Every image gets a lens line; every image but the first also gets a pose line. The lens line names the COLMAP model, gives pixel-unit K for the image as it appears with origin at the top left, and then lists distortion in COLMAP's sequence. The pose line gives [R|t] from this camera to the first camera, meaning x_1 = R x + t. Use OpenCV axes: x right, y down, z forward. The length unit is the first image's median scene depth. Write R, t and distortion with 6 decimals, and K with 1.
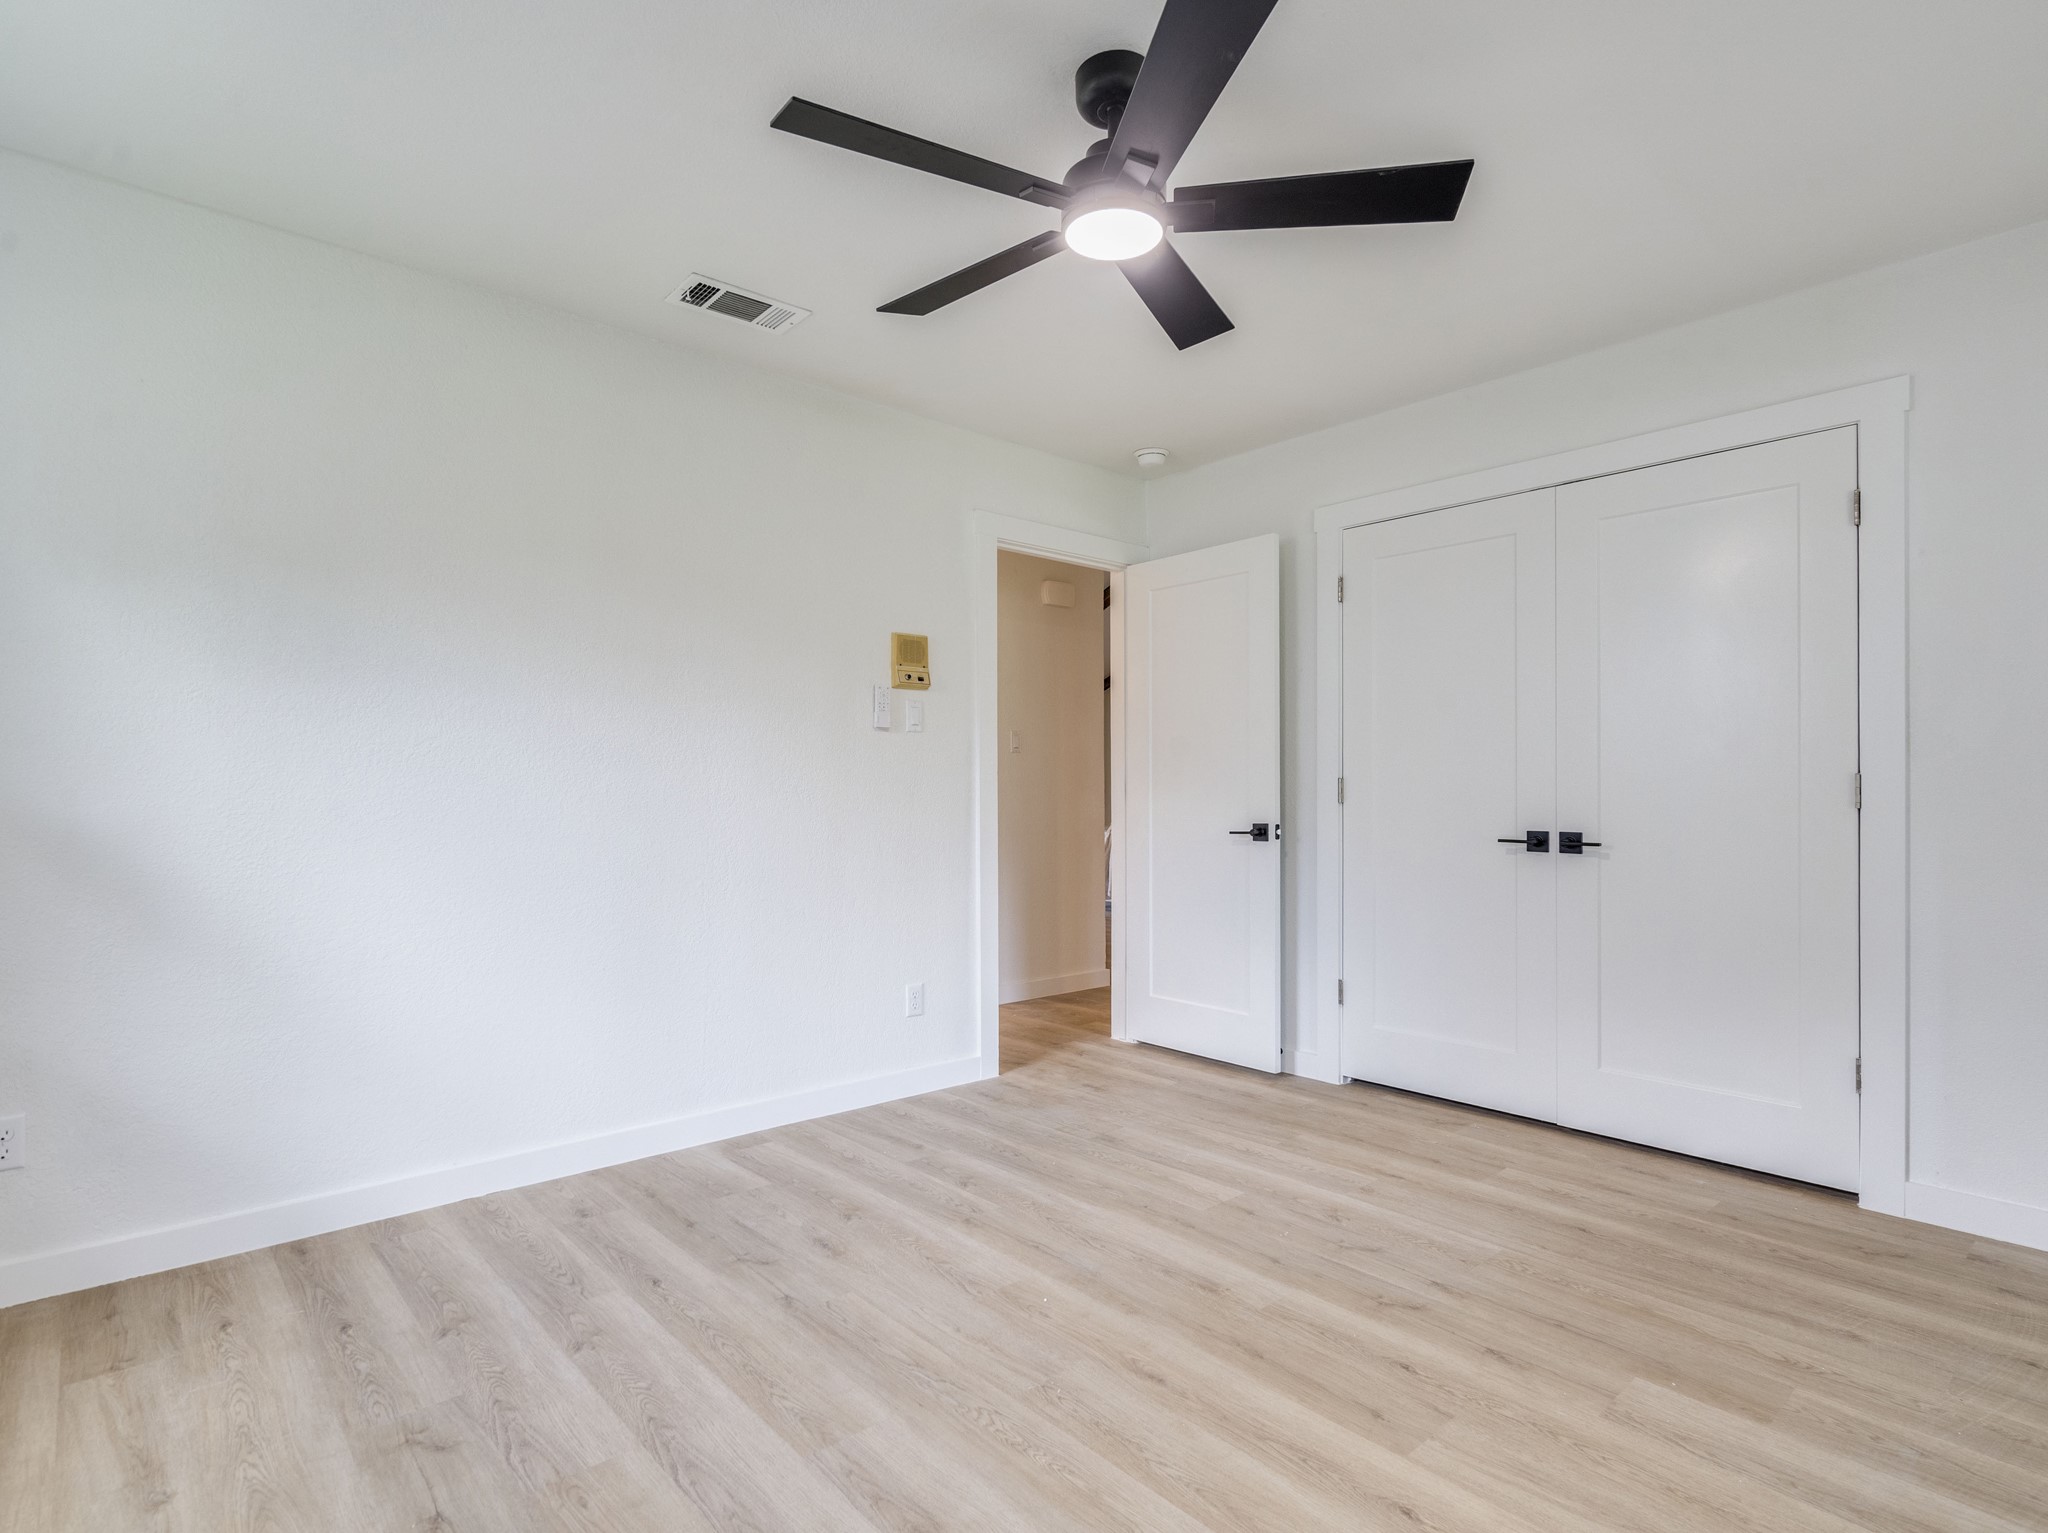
lens RADIAL K [[1065.5, 0, 1034.7], [0, 1065.5, 772.2], [0, 0, 1]] dist [-0.002961, -0.000601]
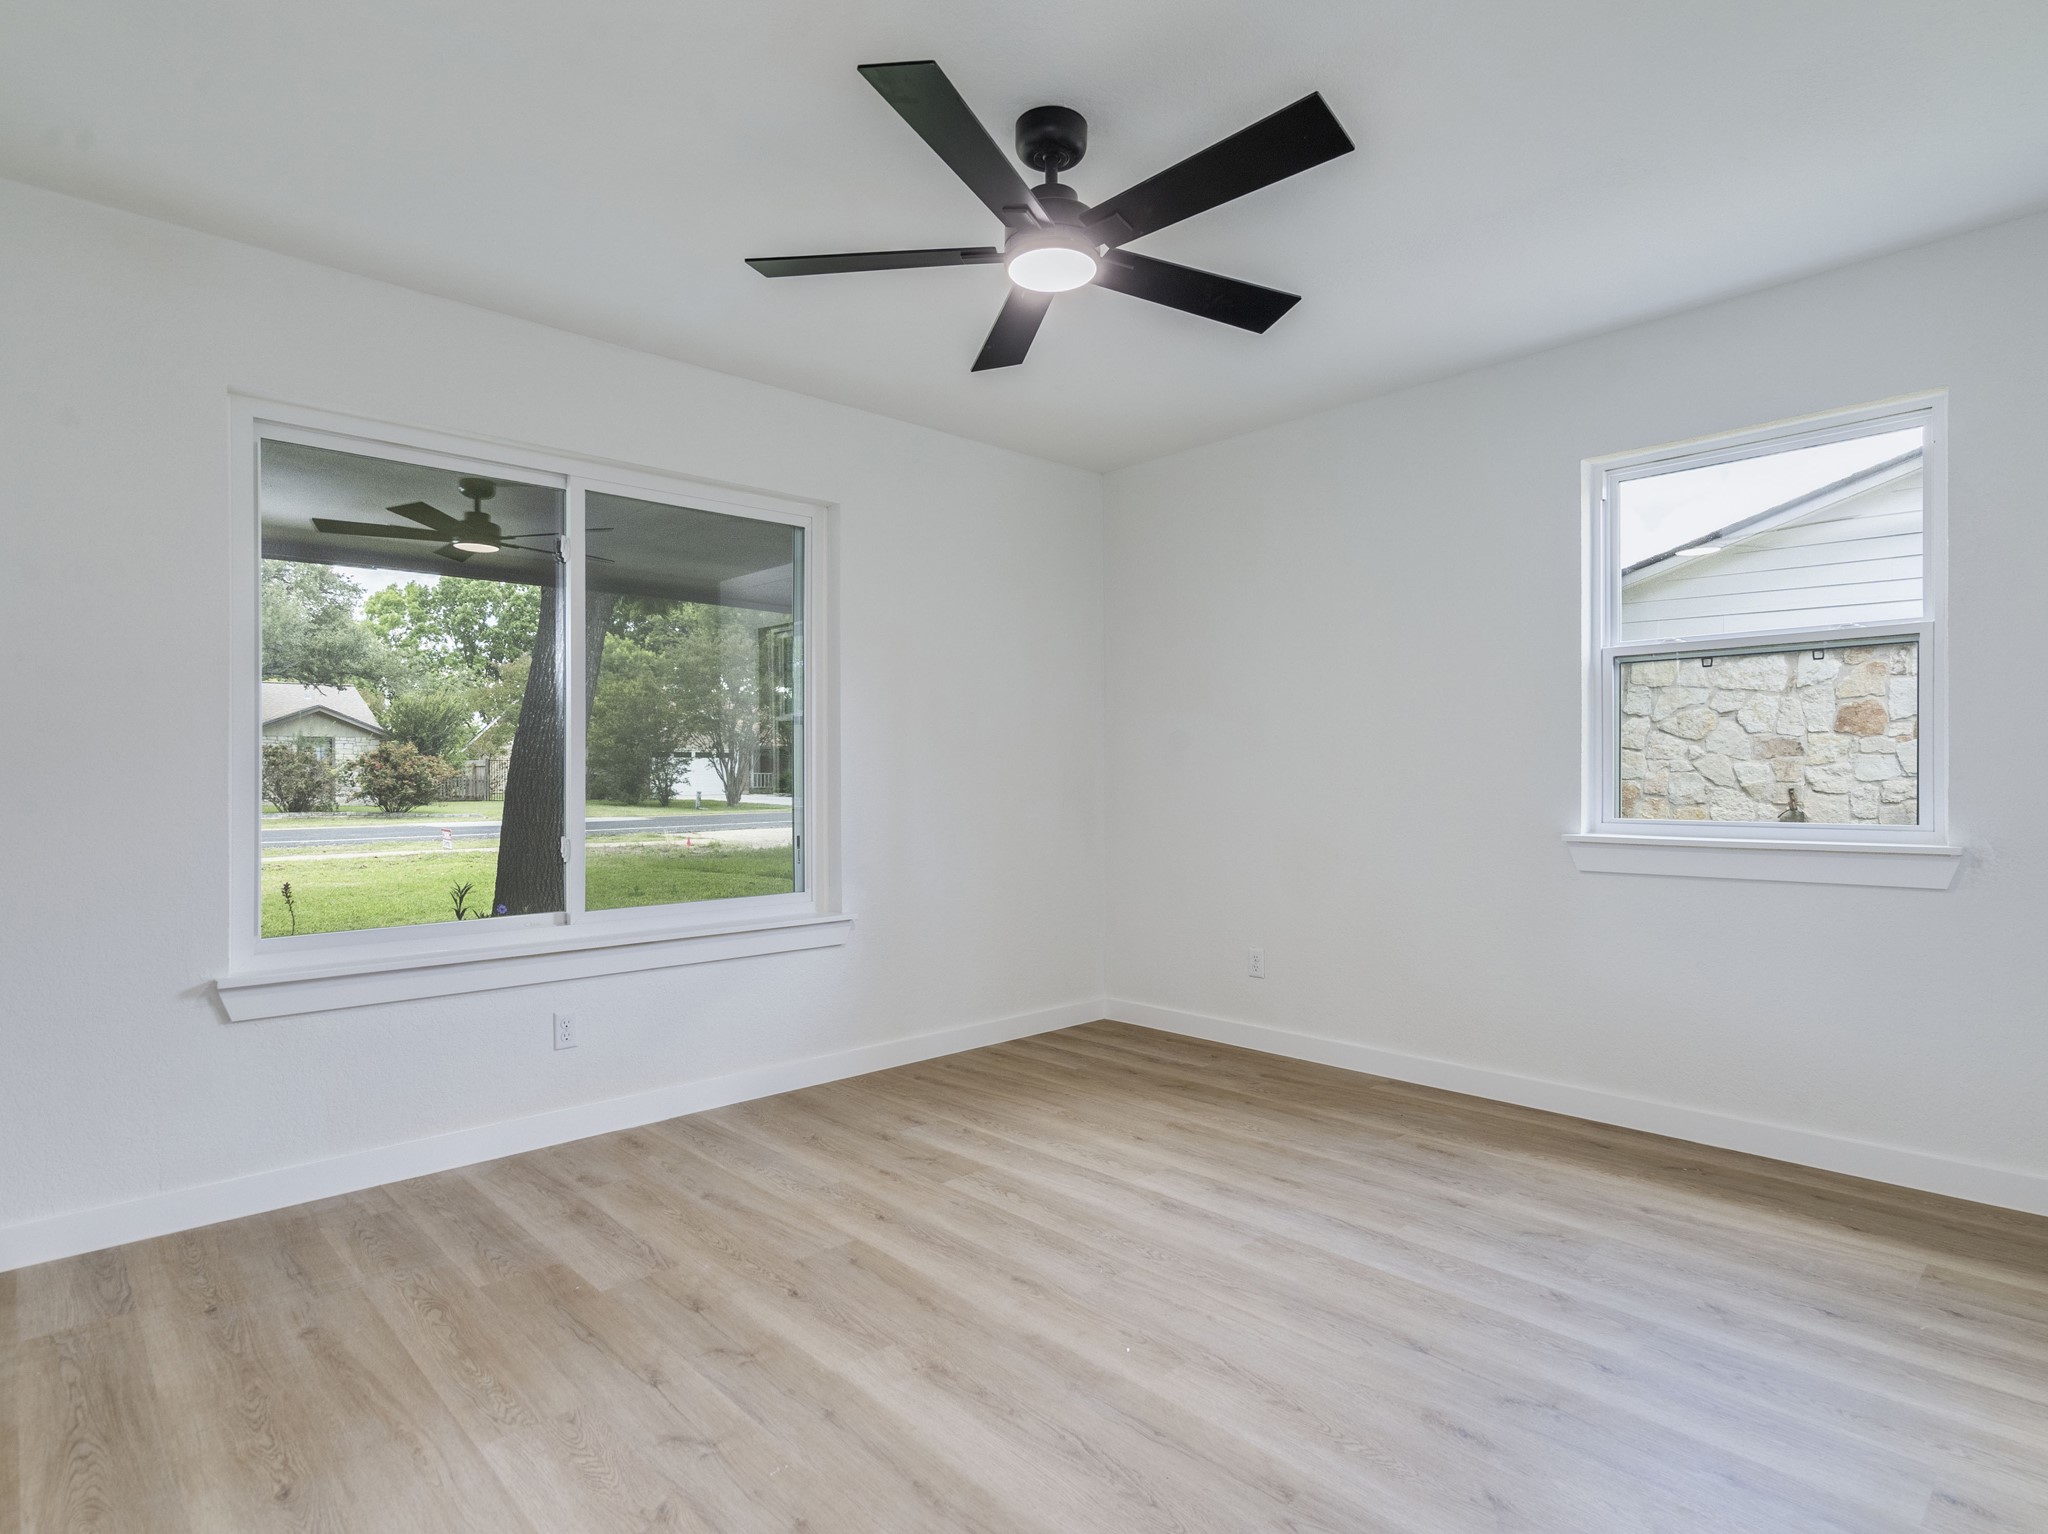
lens RADIAL K [[1065.5, 0, 1034.7], [0, 1065.5, 772.7], [0, 0, 1]] dist [-0.002961, -0.000601]
pose [[-0.999593, 0.008558, -0.027204, 0.113337], [0.009140, 0.999730, -0.021348, 0.034925], [0.027014, -0.021588, -0.999402, 1.988736]]
